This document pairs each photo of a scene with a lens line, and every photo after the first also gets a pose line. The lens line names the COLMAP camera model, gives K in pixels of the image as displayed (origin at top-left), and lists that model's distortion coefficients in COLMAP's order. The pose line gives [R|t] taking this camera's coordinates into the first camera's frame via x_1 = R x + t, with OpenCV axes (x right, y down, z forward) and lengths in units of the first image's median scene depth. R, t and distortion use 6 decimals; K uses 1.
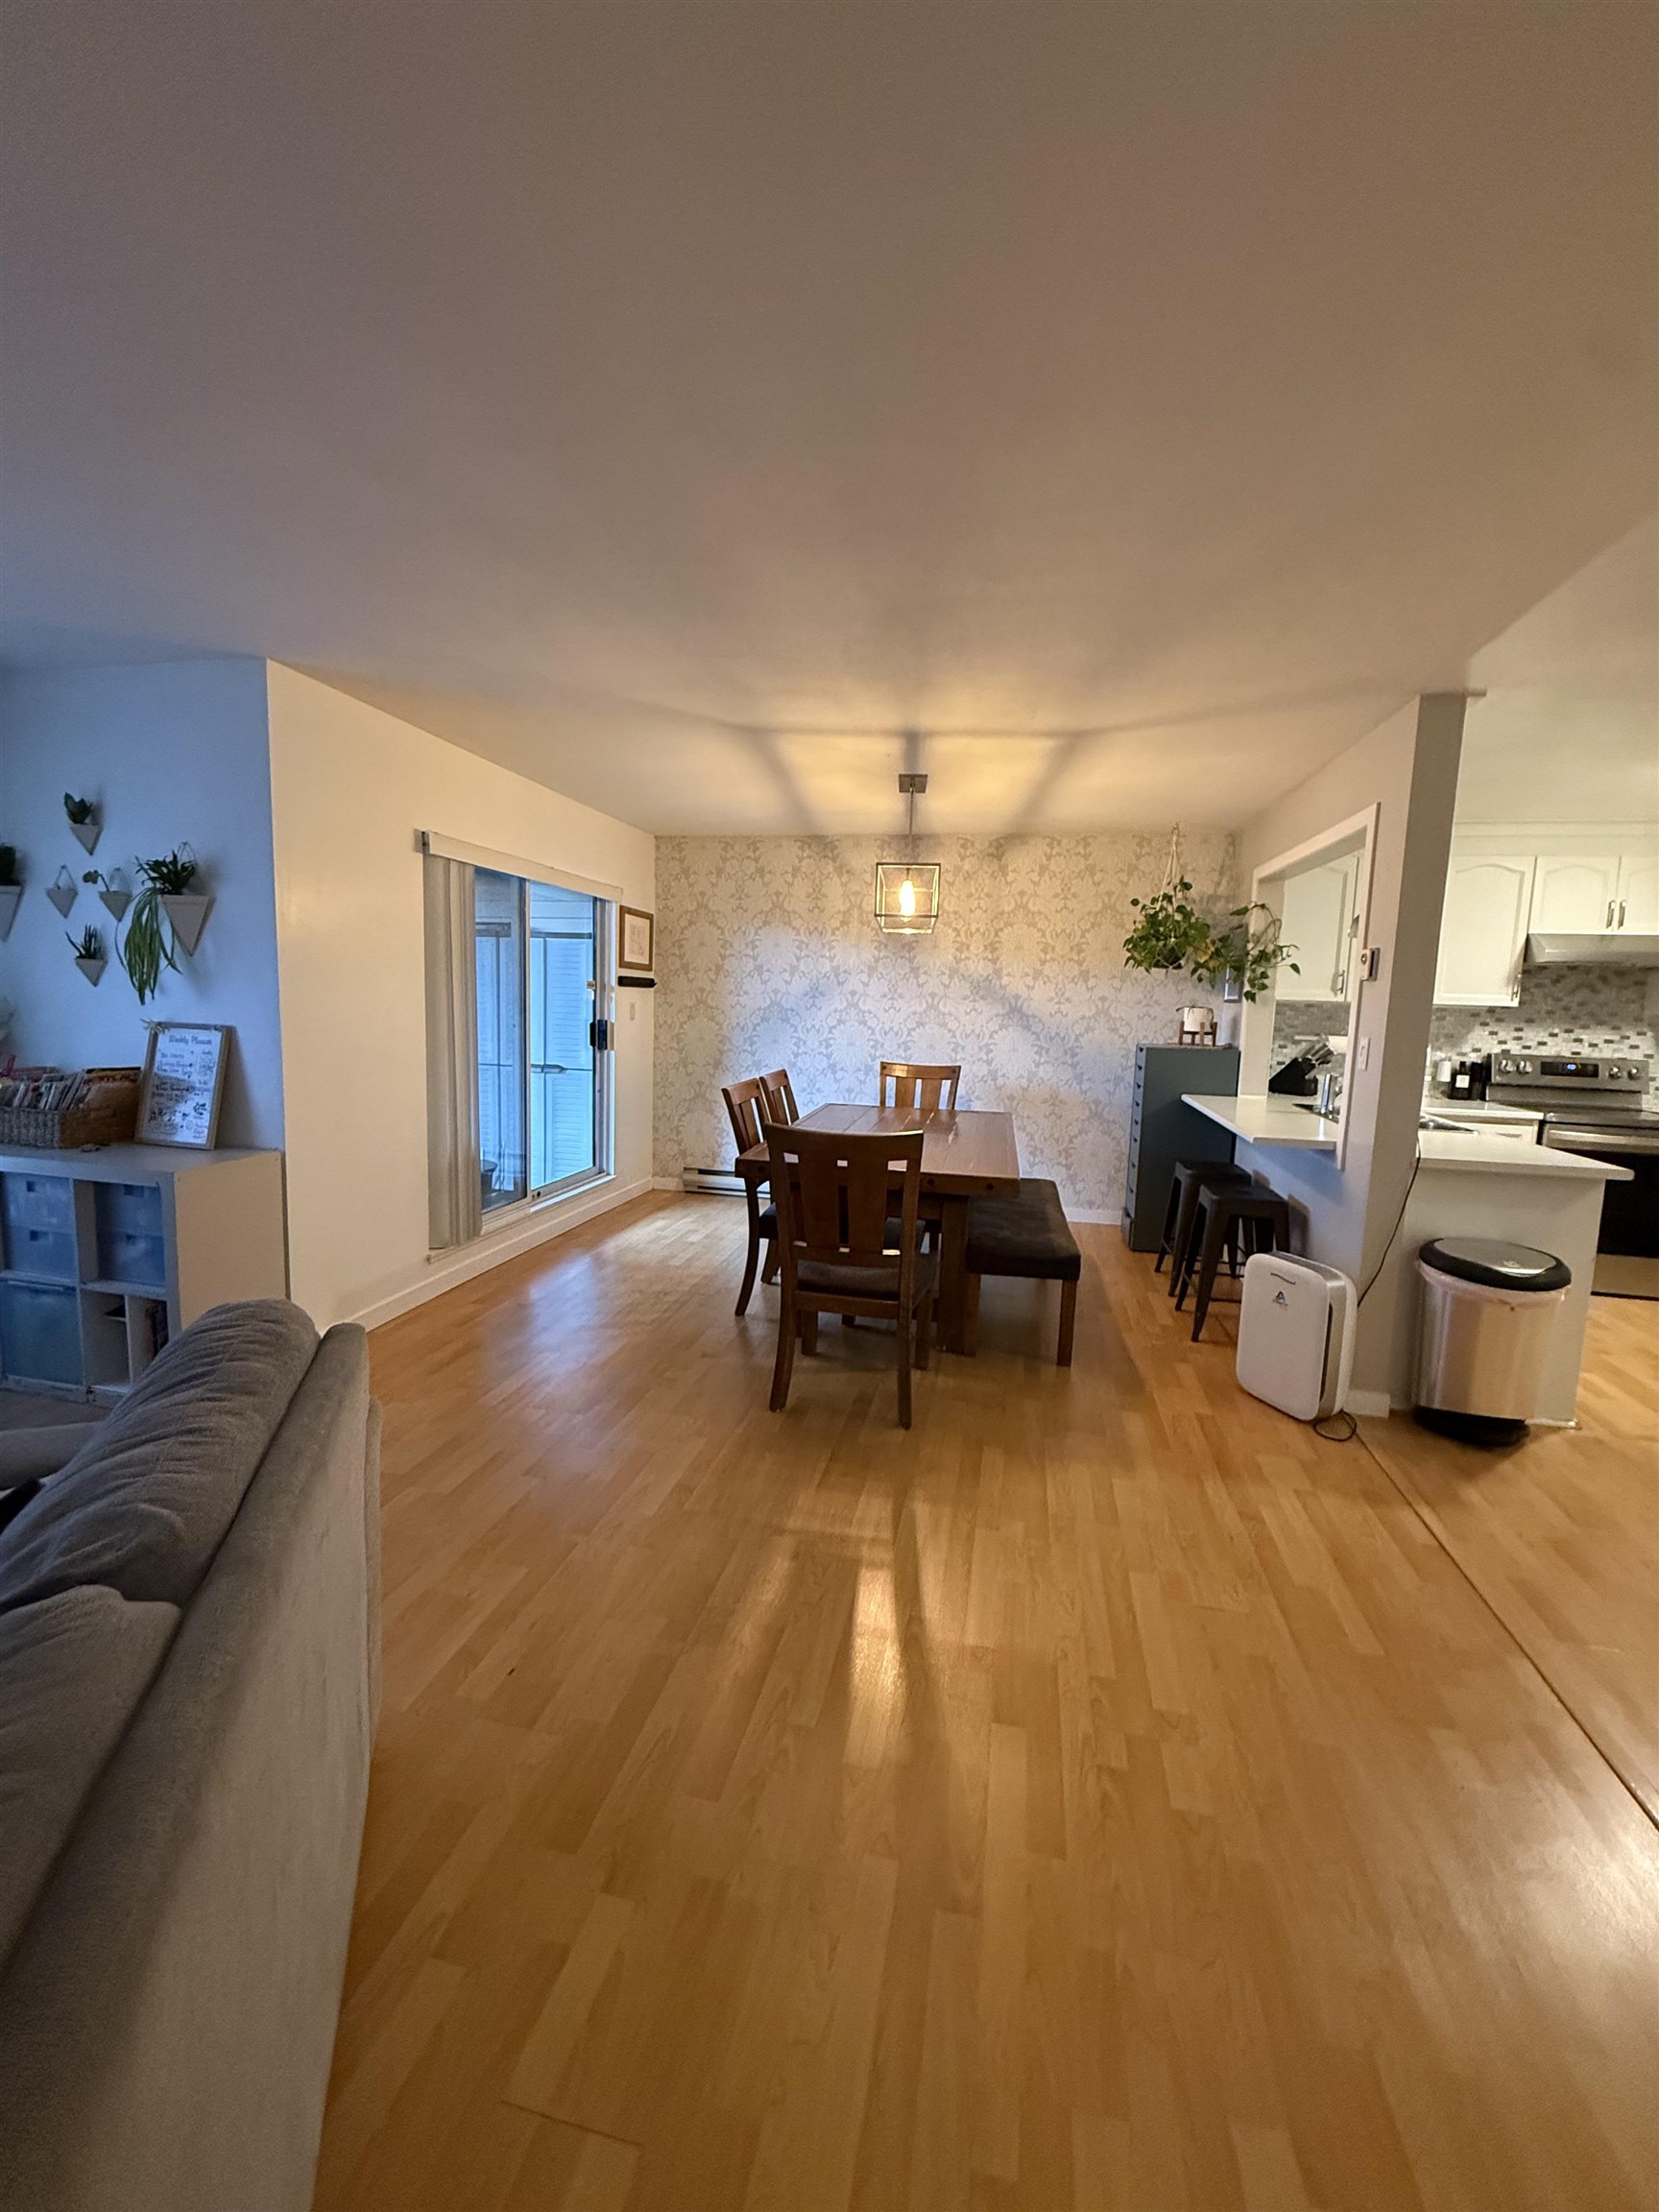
lens RADIAL K [[885.7, 0, 826.9], [0, 885.7, 1098.1], [0, 0, 1]] dist [-0.004172, 0.000160]
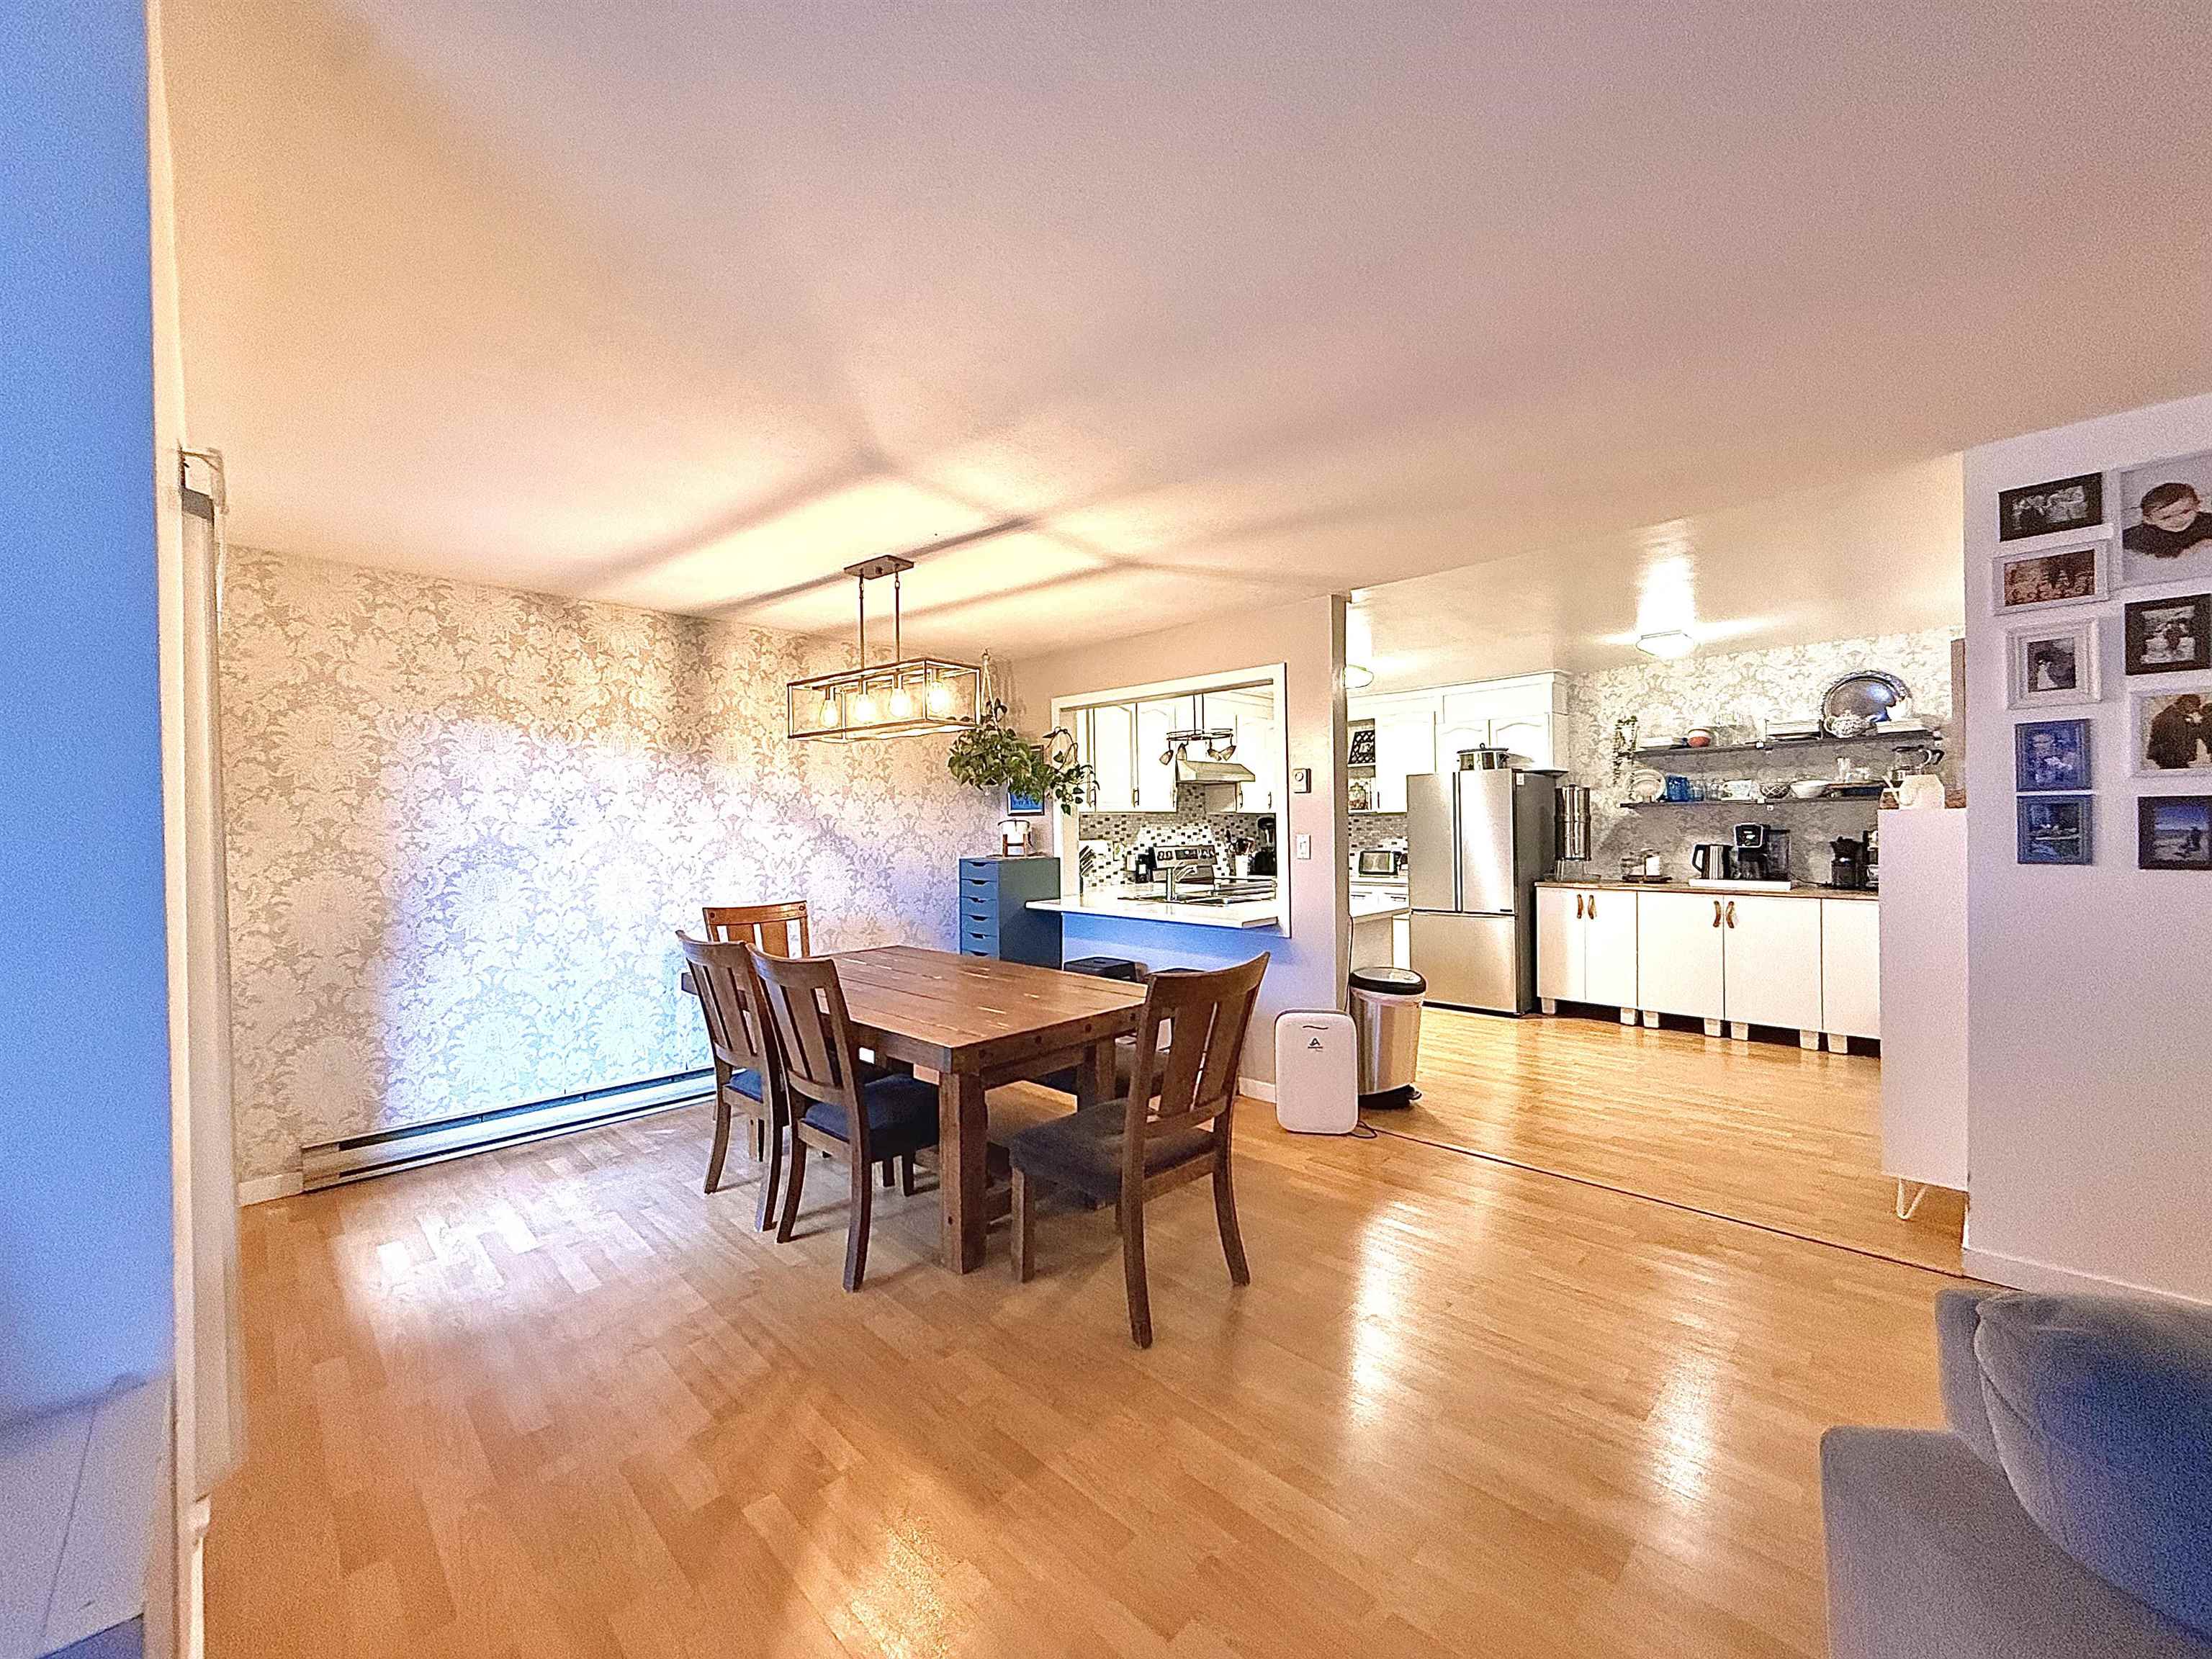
lens RADIAL K [[885.7, 0, 1102.7], [0, 885.7, 825.5], [0, 0, 1]] dist [-0.004172, 0.000160]
pose [[0.528009, -0.039013, 0.848342, -0.429637], [0.126539, 0.991407, -0.033166, -0.046429], [-0.839758, 0.124860, 0.528409, 0.336967]]
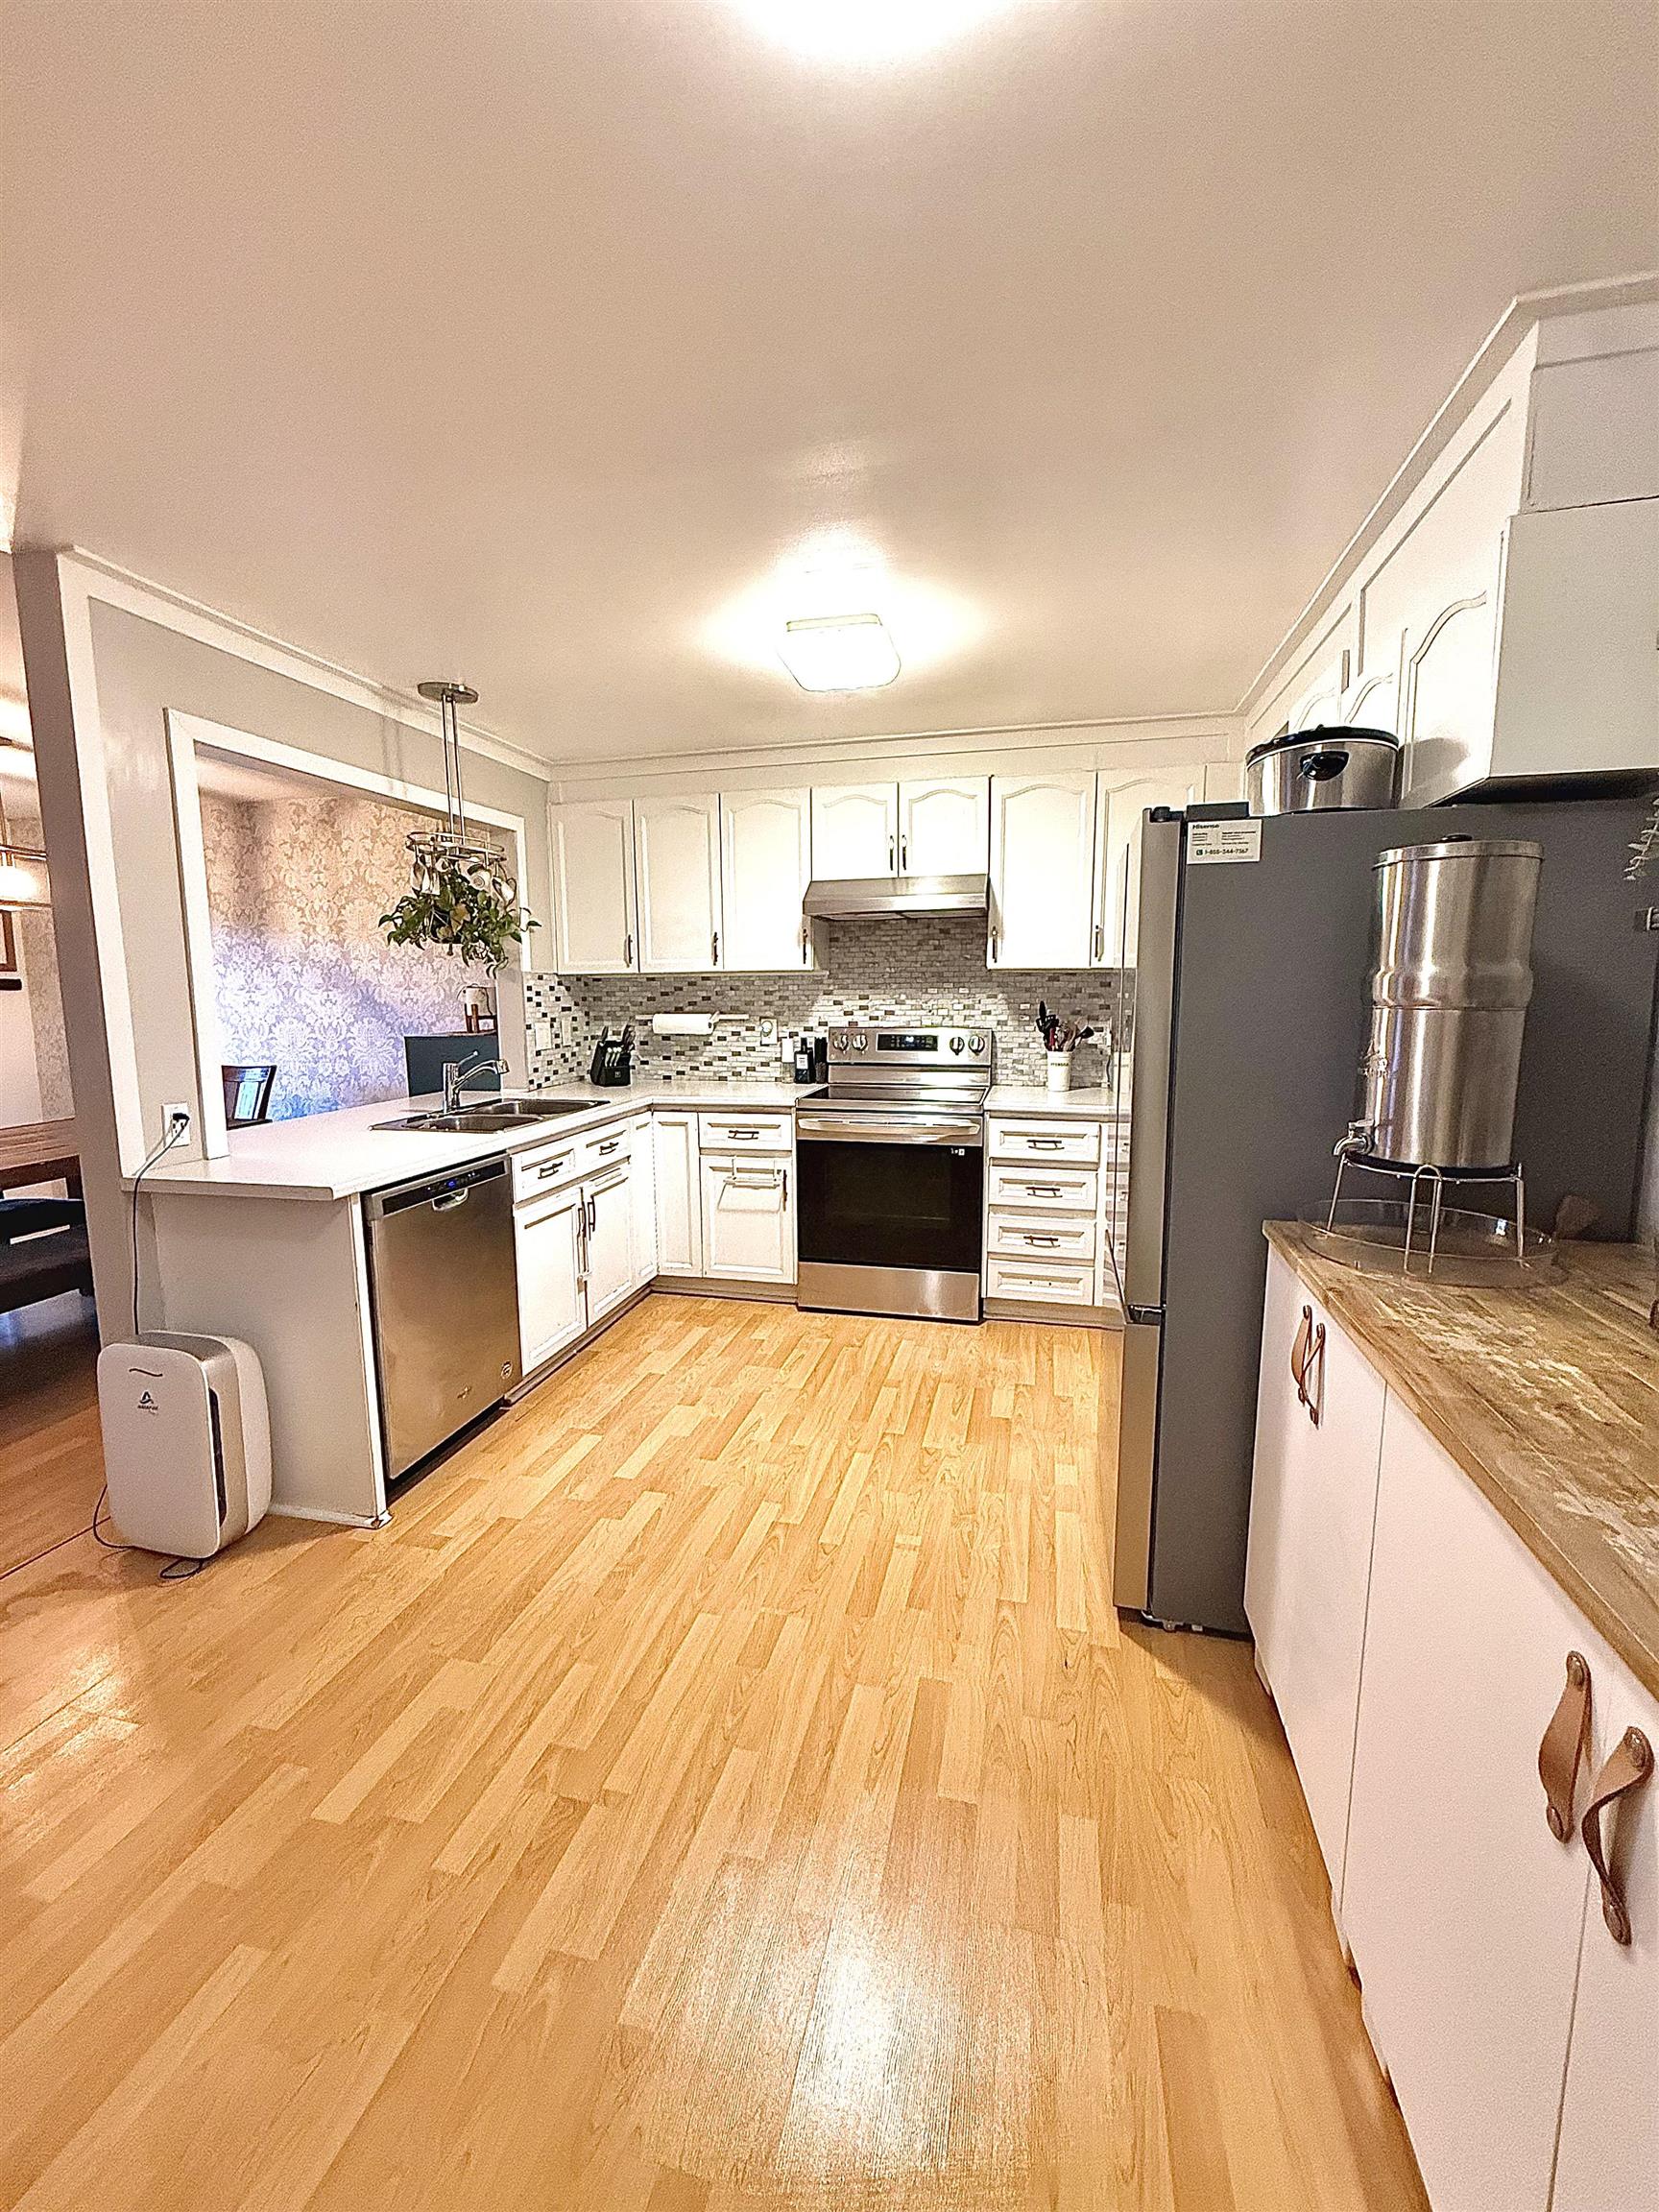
lens RADIAL K [[885.7, 0, 819.2], [0, 885.7, 1104.8], [0, 0, 1]] dist [-0.004172, 0.000160]
pose [[0.998986, -0.038857, -0.022731, 0.744360], [0.039300, 0.999040, 0.019373, 0.006610], [0.021956, -0.020246, 0.999554, 0.150013]]
